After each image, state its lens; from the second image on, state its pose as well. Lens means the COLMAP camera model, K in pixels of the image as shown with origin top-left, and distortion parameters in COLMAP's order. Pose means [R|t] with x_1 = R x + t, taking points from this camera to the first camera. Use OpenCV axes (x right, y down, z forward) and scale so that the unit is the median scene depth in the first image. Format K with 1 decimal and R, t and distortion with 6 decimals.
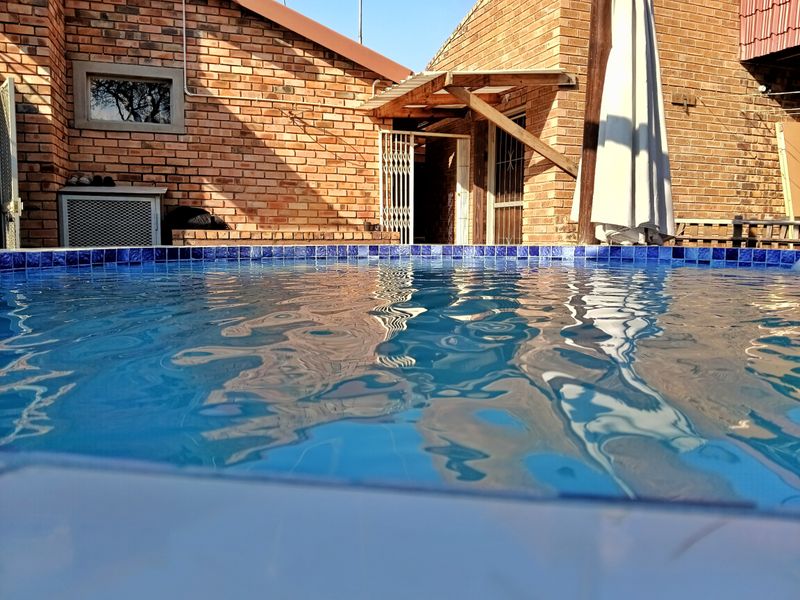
lens RADIAL K [[574.7, 0, 399.4], [0, 574.7, 267.3], [0, 0, 1]] dist [0.054080, -0.087748]
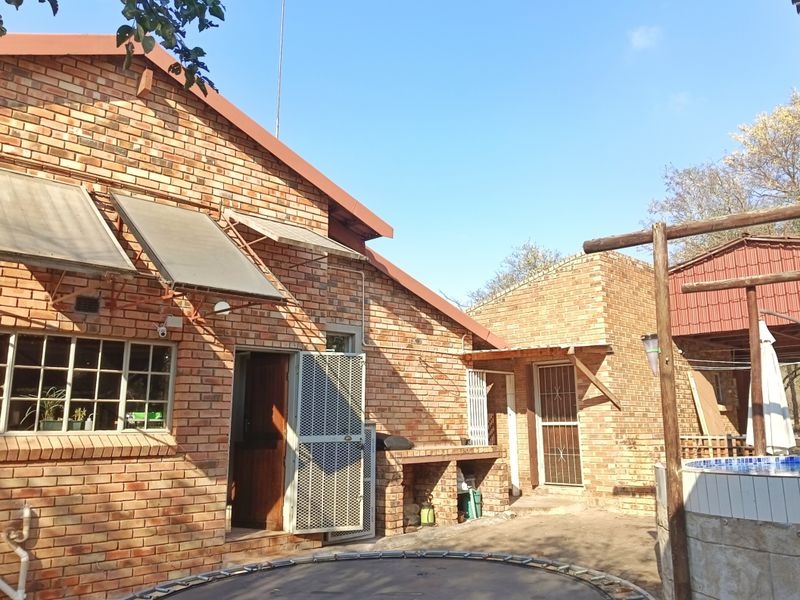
lens RADIAL K [[609.7, 0, 400.0], [0, 609.7, 300.0], [0, 0, 1]] dist [0.069820, -0.113242]
pose [[0.917270, 0.060110, 0.393705, -0.824149], [0.045314, 0.966373, -0.253120, -0.038063], [-0.395681, 0.250020, 0.883701, -0.292291]]
